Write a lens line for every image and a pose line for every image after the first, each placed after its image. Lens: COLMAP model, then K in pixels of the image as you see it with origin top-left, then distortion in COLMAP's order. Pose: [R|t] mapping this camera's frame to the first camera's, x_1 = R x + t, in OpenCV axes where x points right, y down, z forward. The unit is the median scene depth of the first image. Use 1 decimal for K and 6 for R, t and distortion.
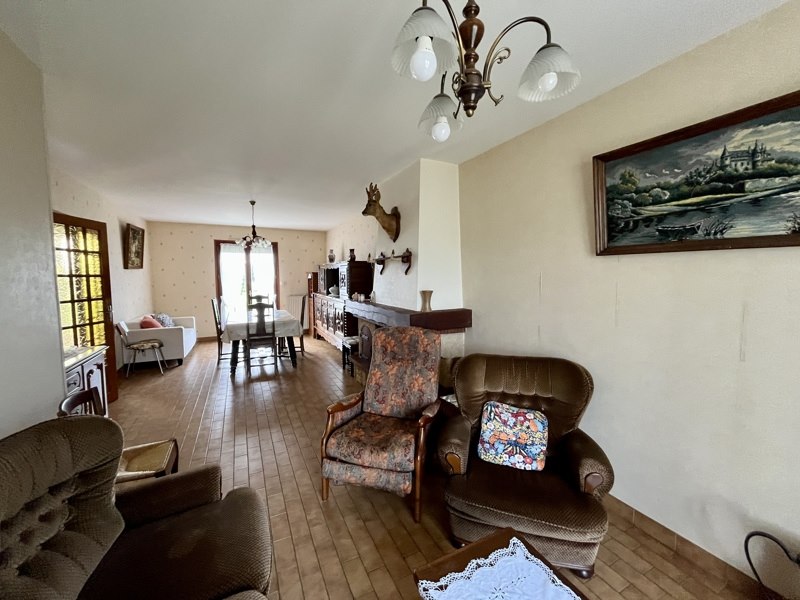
lens RADIAL K [[324.2, 0, 400.0], [0, 324.2, 300.0], [0, 0, 1]] dist [-0.001178, -0.000192]
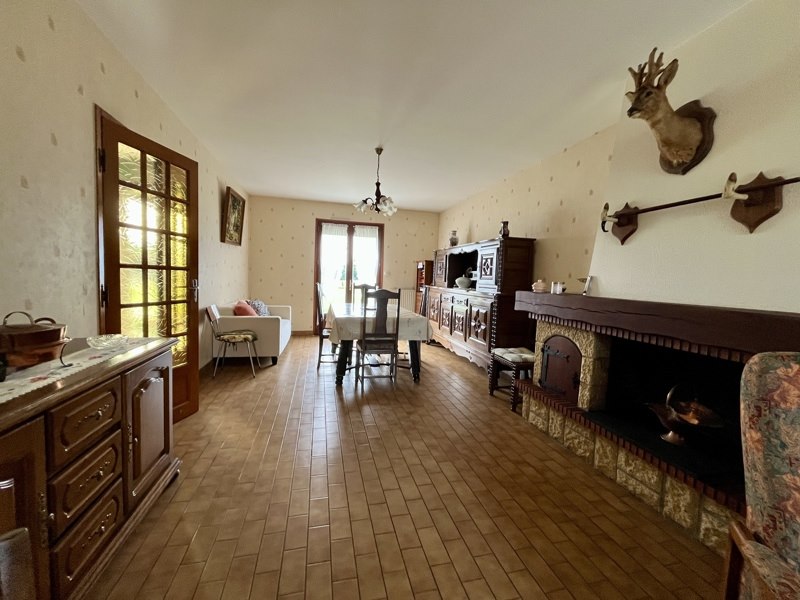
lens RADIAL K [[324.2, 0, 400.0], [0, 324.2, 300.0], [0, 0, 1]] dist [-0.001178, -0.000192]
pose [[0.975404, 0.055566, -0.213308, -0.216790], [-0.058017, 0.998302, -0.005242, 0.028642], [0.212654, 0.017489, 0.976971, 0.286152]]
